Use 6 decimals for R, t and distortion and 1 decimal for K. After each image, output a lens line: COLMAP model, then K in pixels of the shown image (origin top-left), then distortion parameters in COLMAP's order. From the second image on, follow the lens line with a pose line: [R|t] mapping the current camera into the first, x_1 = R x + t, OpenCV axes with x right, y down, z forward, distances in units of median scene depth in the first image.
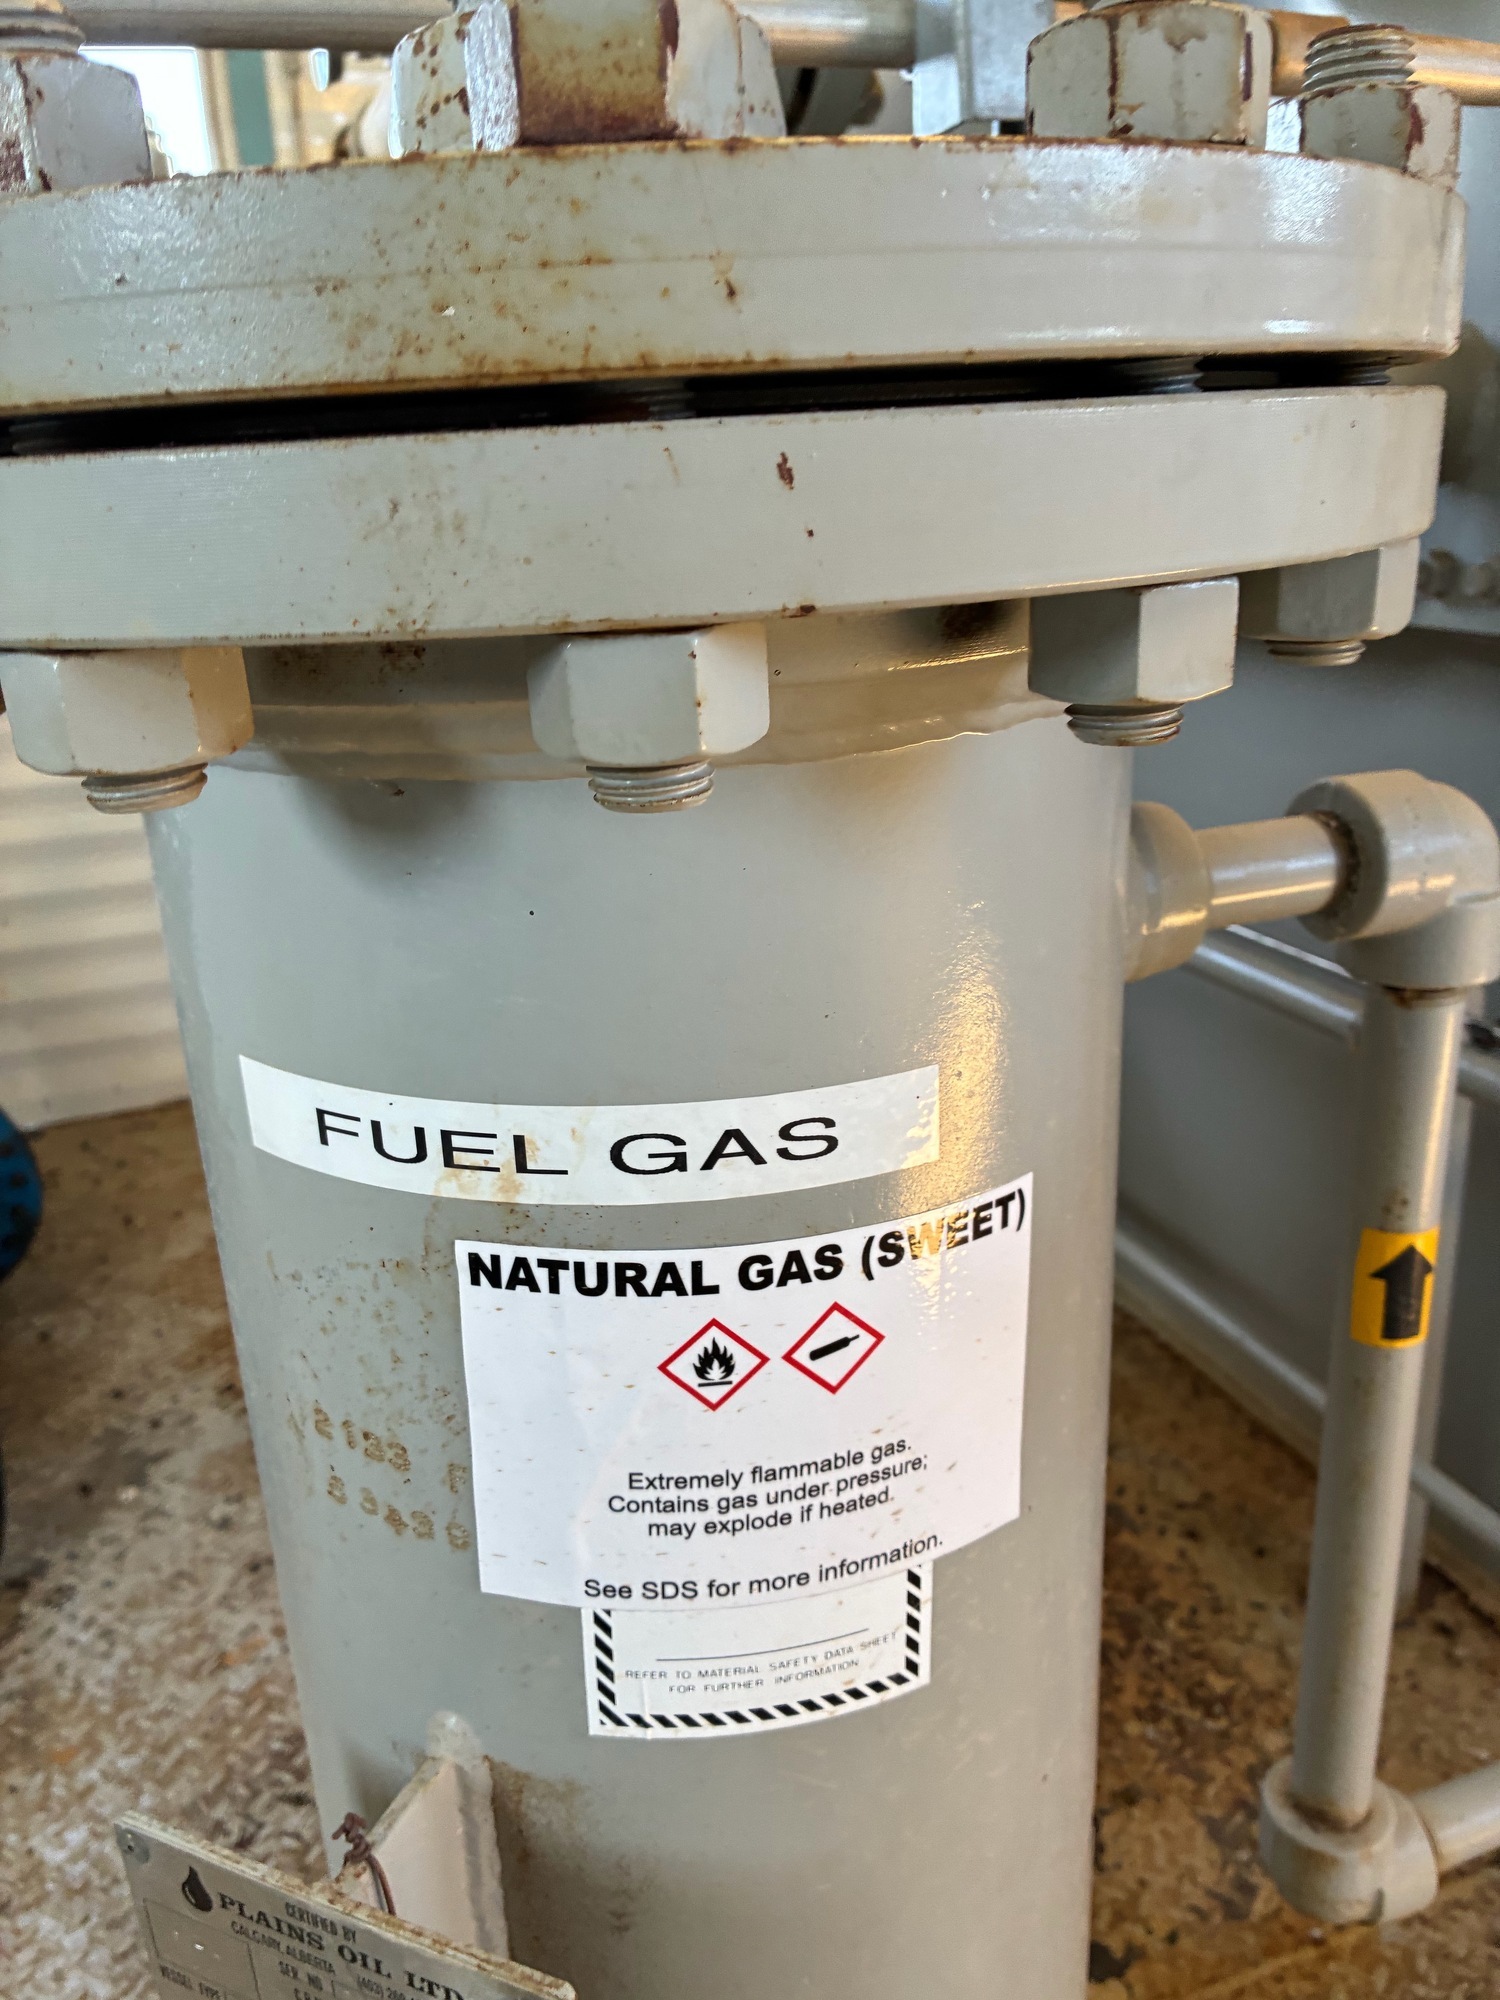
lens RADIAL K [[1533.2, 0, 755.5], [0, 1533.2, 1023.1], [0, 0, 1]] dist [0.062805, -0.091998]
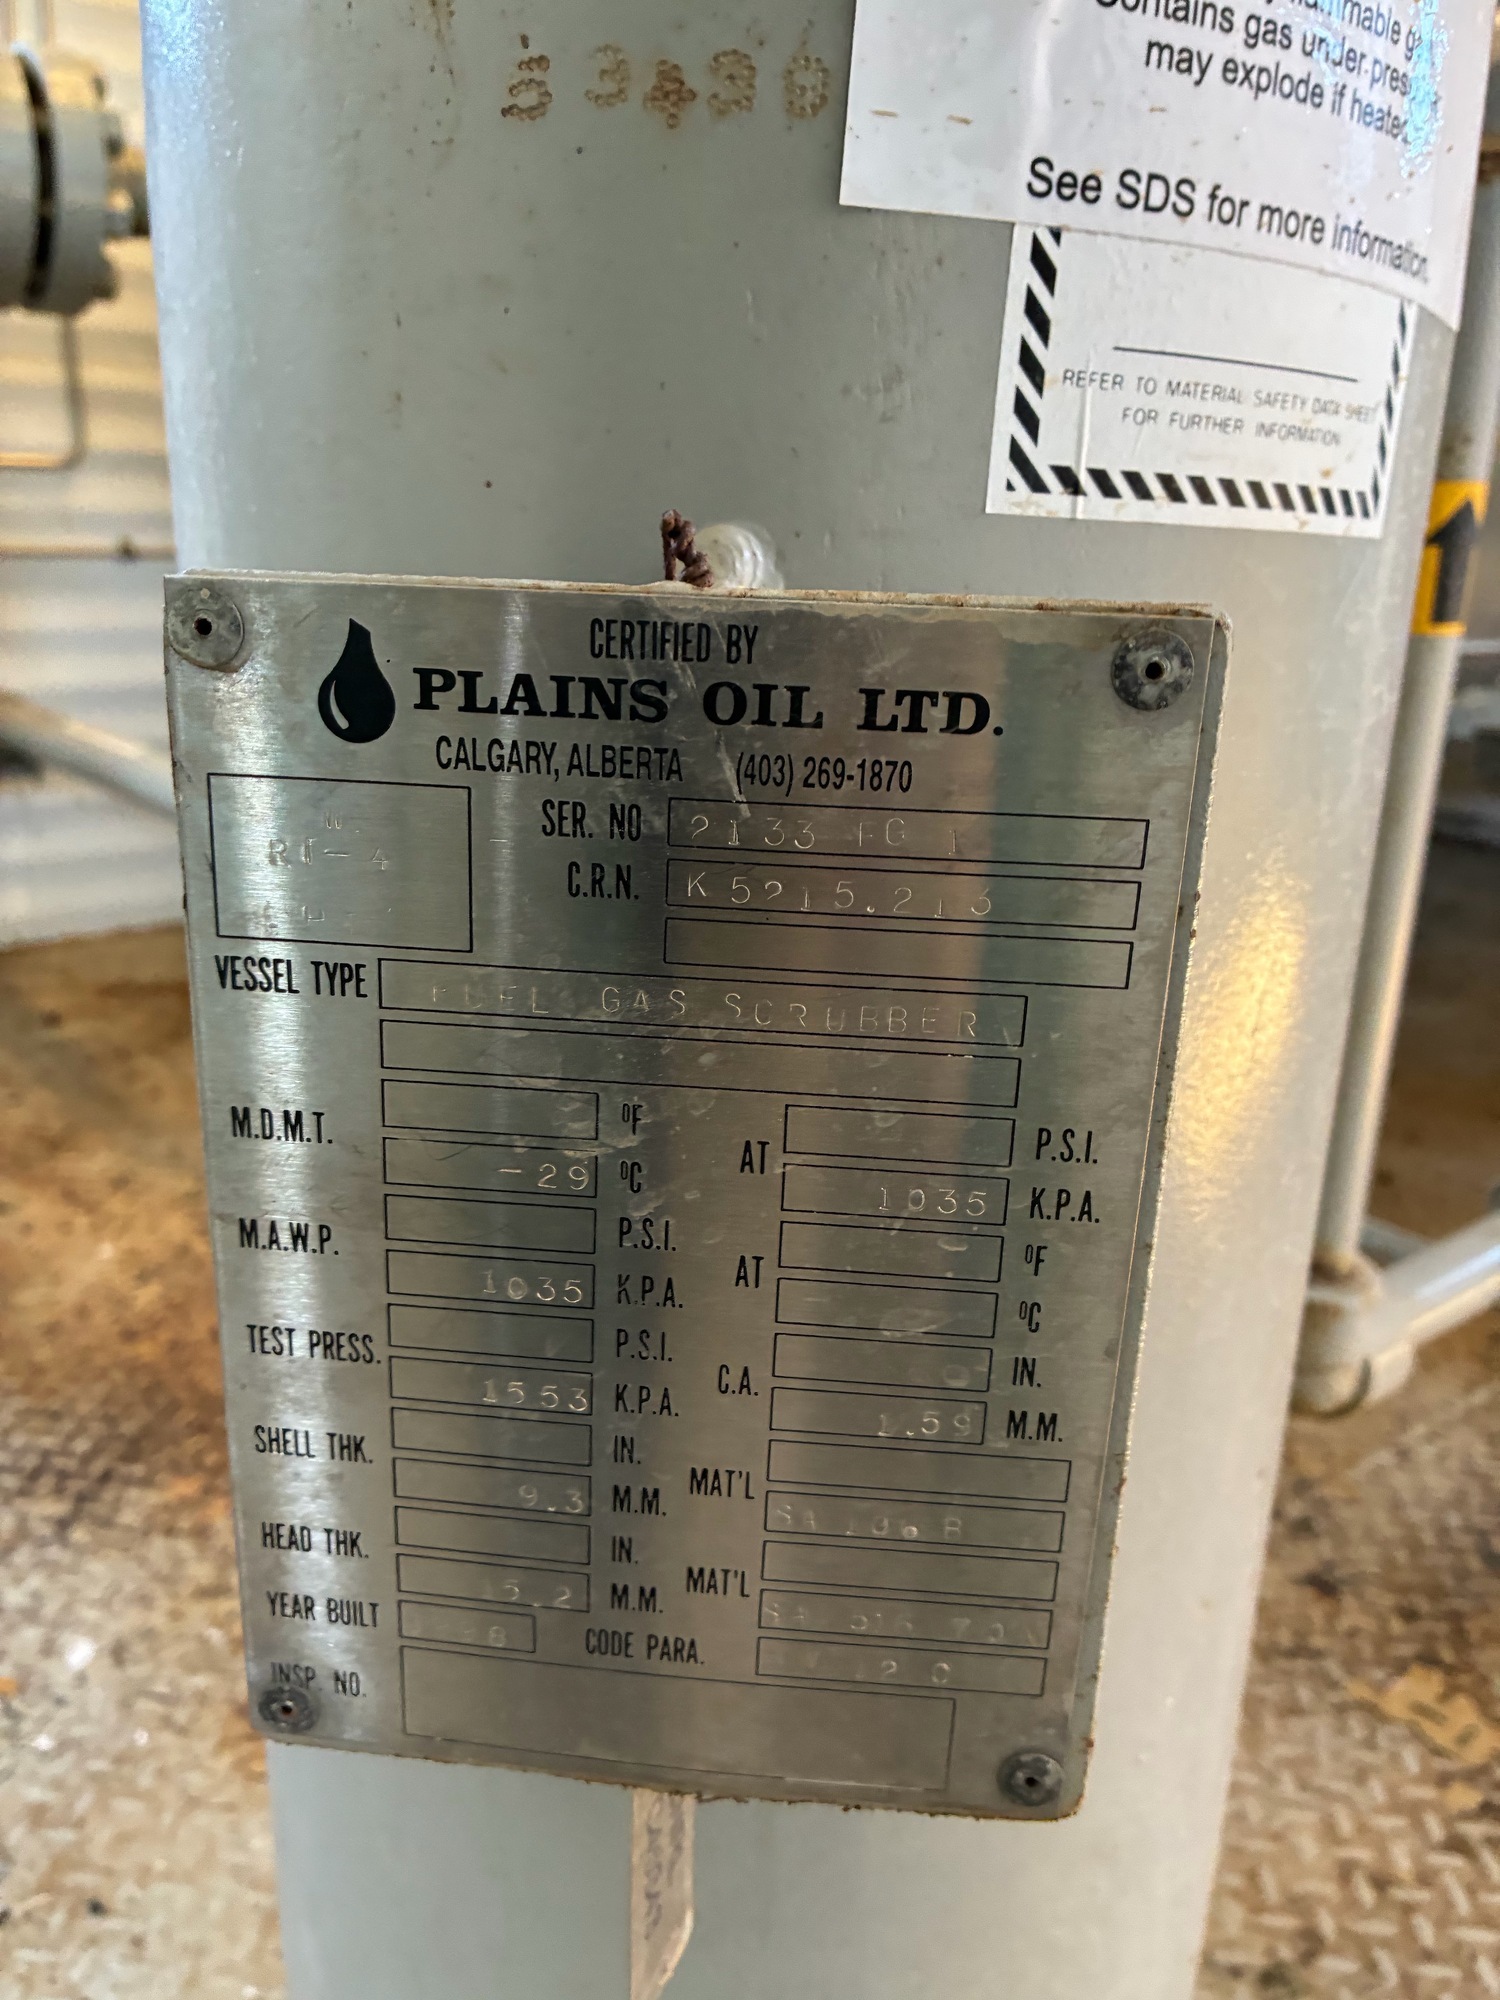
lens RADIAL K [[1533.2, 0, 755.5], [0, 1533.2, 1023.1], [0, 0, 1]] dist [0.062805, -0.091998]
pose [[0.938015, -0.030960, 0.345208, -0.420979], [0.050126, 0.997649, -0.046730, 0.707550], [-0.342950, 0.061138, 0.937362, 0.496901]]
